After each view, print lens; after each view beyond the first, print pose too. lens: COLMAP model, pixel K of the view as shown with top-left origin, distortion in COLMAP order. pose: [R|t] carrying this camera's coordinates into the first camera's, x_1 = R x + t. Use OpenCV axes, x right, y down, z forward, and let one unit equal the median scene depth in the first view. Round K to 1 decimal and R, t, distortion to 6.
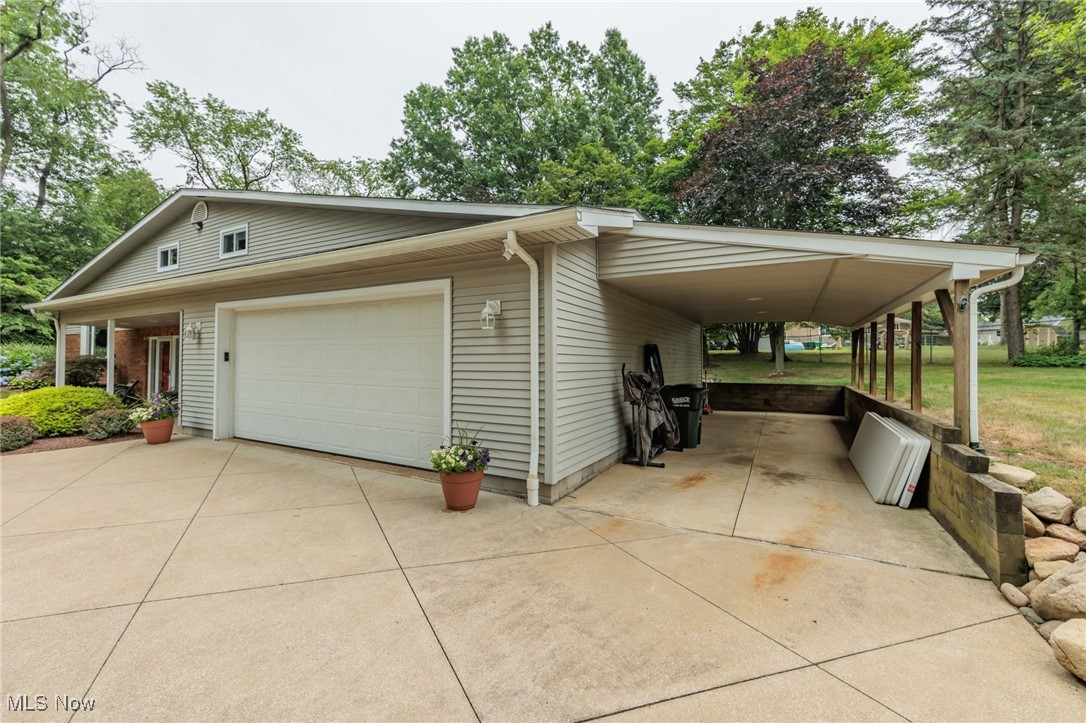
lens RADIAL K [[425.7, 0, 547.2], [0, 425.7, 357.1], [0, 0, 1]] dist [-0.000536, -0.000736]
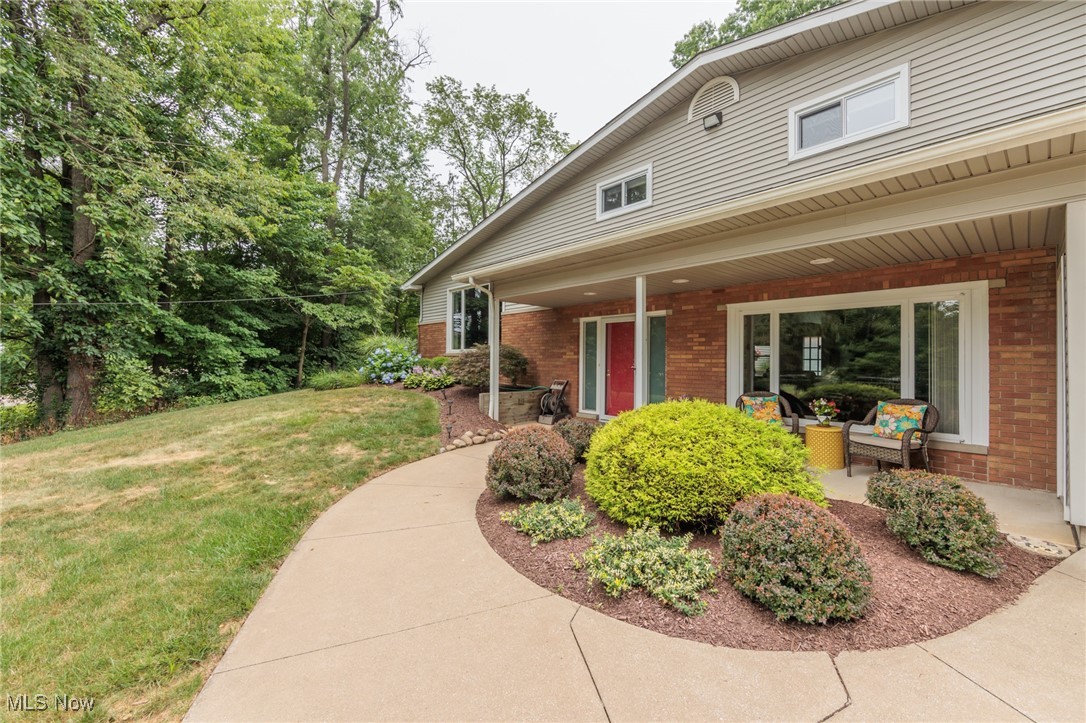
lens RADIAL K [[425.7, 0, 547.2], [0, 425.7, 357.1], [0, 0, 1]] dist [-0.000536, -0.000736]
pose [[0.944800, 0.003537, -0.327629, -0.516679], [-0.006803, 0.999938, -0.008823, 0.015056], [0.327578, 0.010565, 0.944765, 0.228200]]
